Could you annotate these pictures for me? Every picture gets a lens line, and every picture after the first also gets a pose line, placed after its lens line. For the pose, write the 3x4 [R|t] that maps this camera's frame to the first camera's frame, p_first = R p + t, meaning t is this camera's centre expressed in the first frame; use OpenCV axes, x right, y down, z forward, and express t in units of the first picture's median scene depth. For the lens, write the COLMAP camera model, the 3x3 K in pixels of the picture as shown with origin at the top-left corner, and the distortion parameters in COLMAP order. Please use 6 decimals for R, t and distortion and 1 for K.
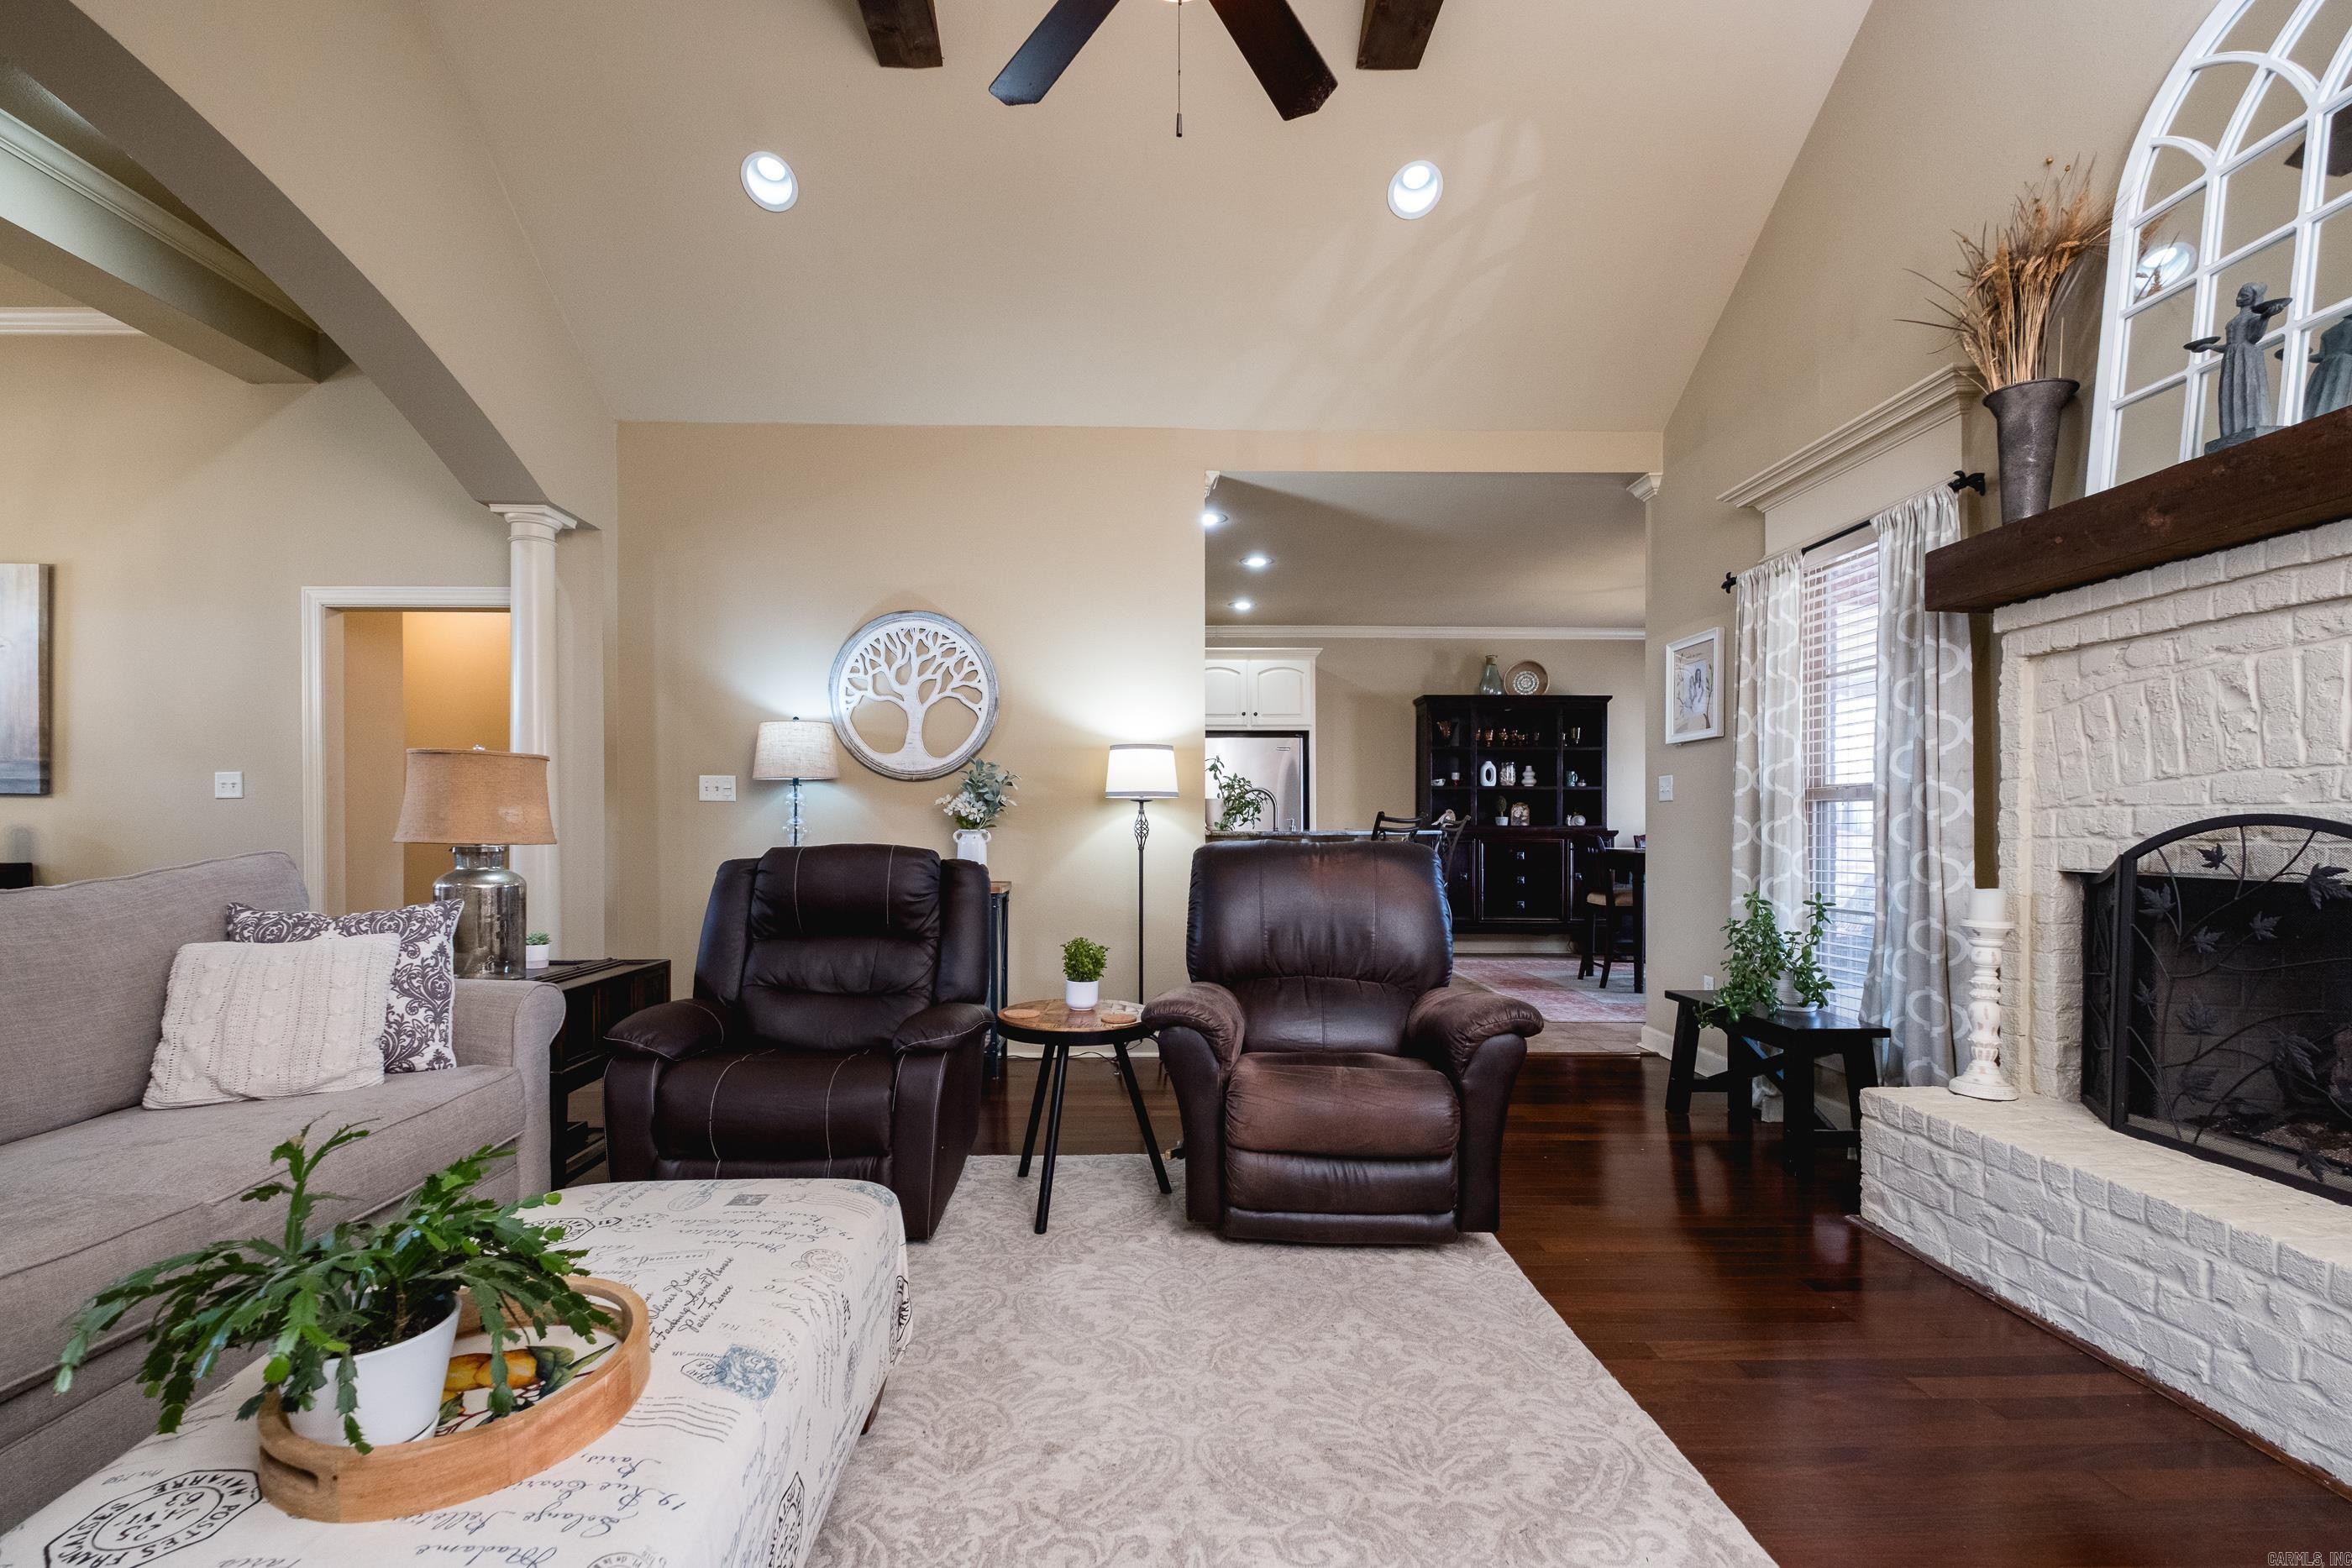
lens RADIAL K [[1077.1, 0, 1175.3], [0, 1077.1, 824.4], [0, 0, 1]] dist [0.000311, -0.000099]
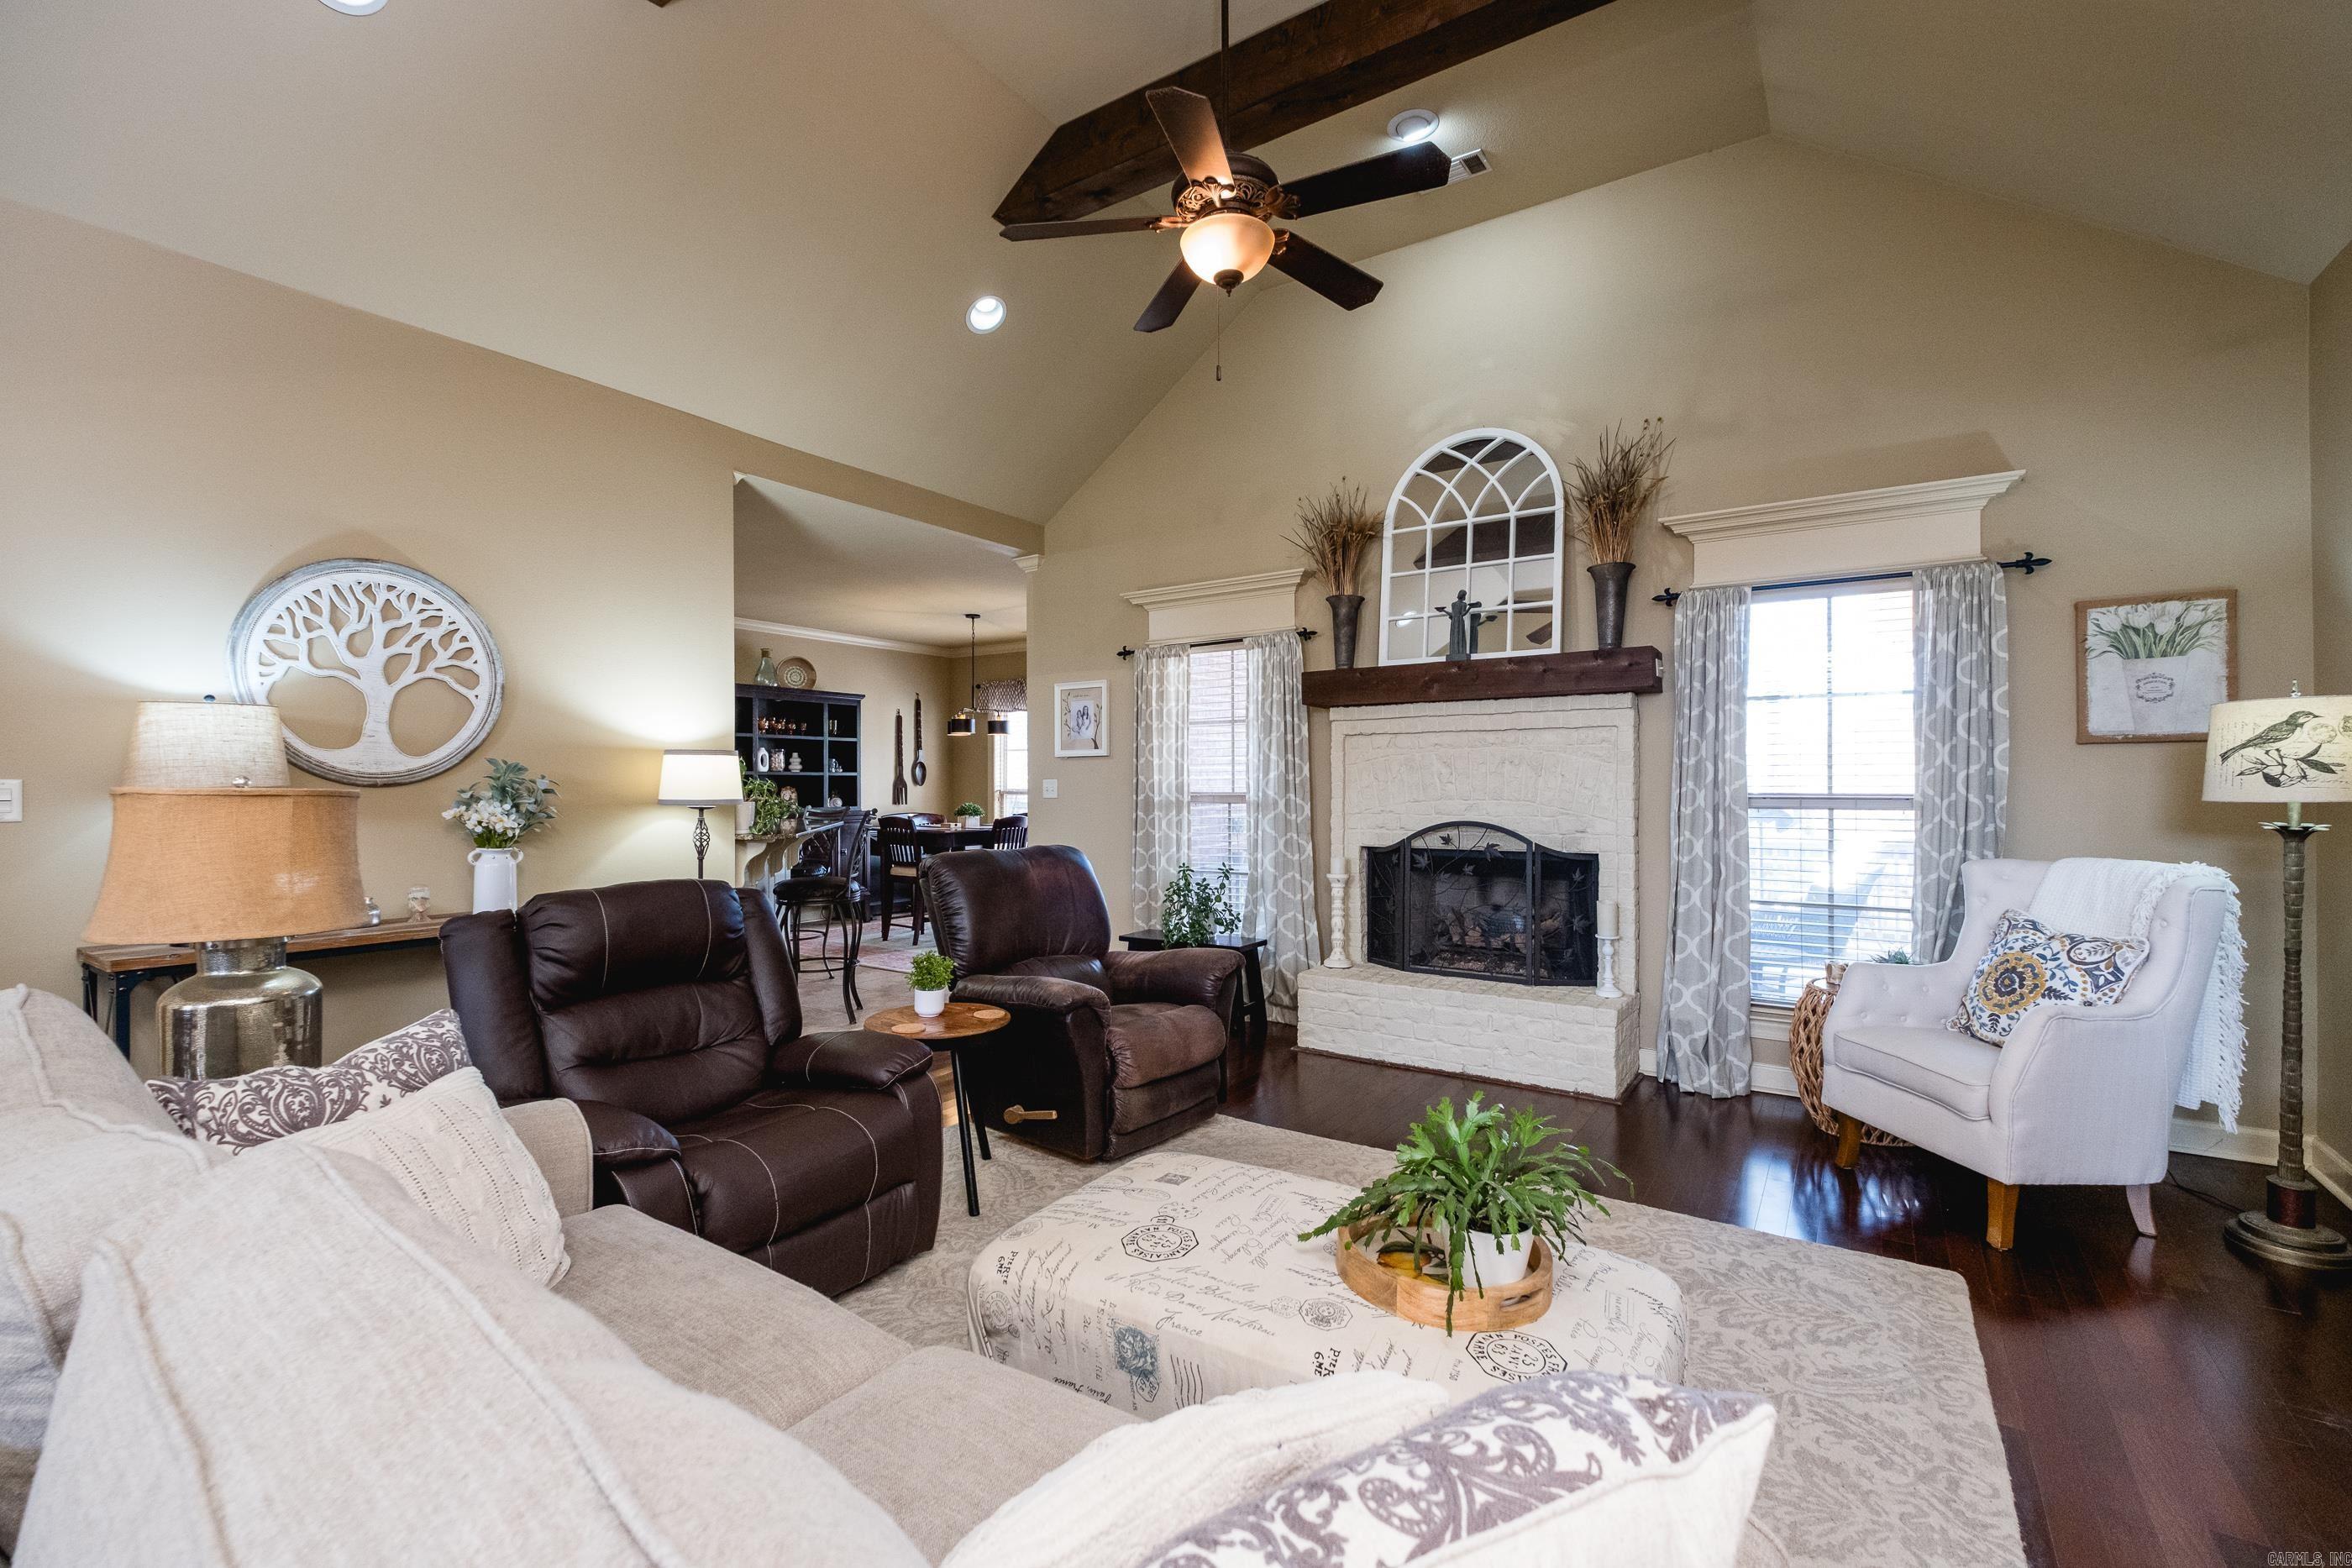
lens RADIAL K [[1029.5, 0, 1239.3], [0, 1029.5, 780.8], [0, 0, 1]] dist [0.000795, -0.000286]
pose [[0.536242, 0.000994, 0.844064, -0.527914], [-0.001426, 0.999999, -0.000271, -0.045068], [-0.844063, -0.001058, 0.536243, 0.106202]]
